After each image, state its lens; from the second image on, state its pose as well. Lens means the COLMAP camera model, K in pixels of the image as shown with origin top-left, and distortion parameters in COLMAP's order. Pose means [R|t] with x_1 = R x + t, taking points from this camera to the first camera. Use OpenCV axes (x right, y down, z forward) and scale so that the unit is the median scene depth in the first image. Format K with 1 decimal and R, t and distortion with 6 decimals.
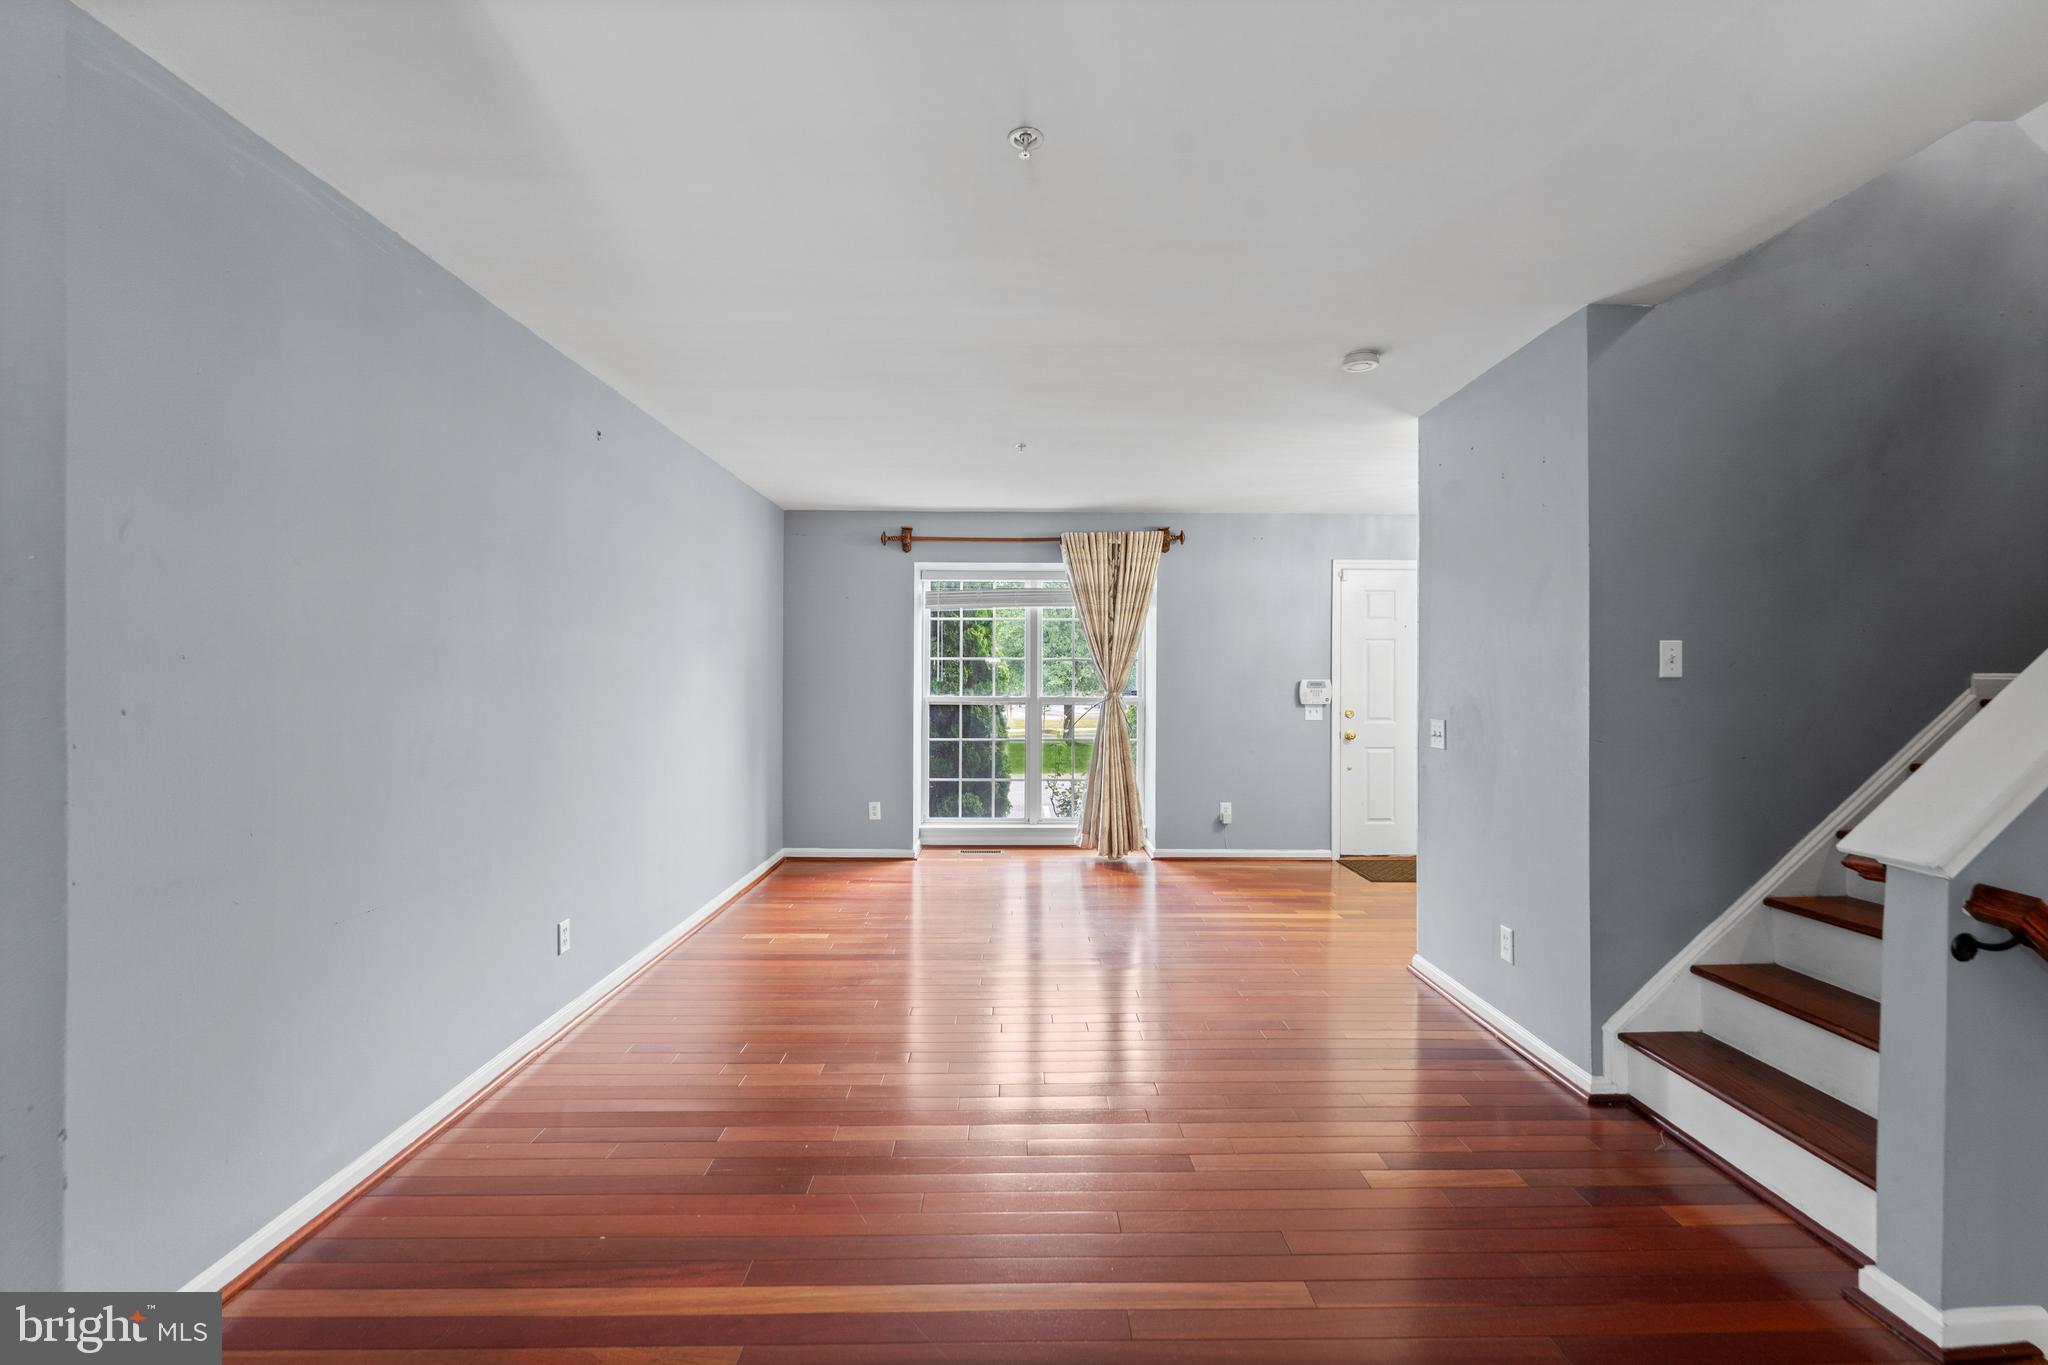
lens RADIAL K [[885.4, 0, 1018.9], [0, 885.4, 671.7], [0, 0, 1]] dist [0.002550, -0.000944]
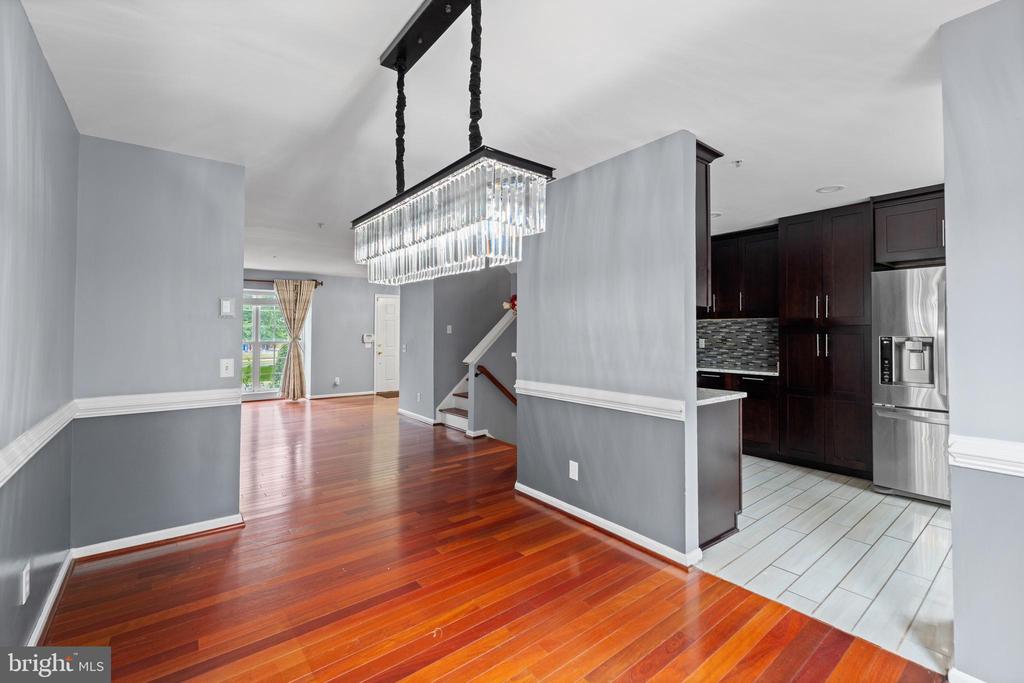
lens RADIAL K [[442.7, 0, 510.3], [0, 442.7, 322.9], [0, 0, 1]] dist [0.002550, -0.000944]
pose [[0.792402, 0.011184, 0.609896, -0.199403], [-0.001182, 0.999858, -0.016800, -0.004548], [-0.609997, 0.012591, 0.792303, -0.478318]]
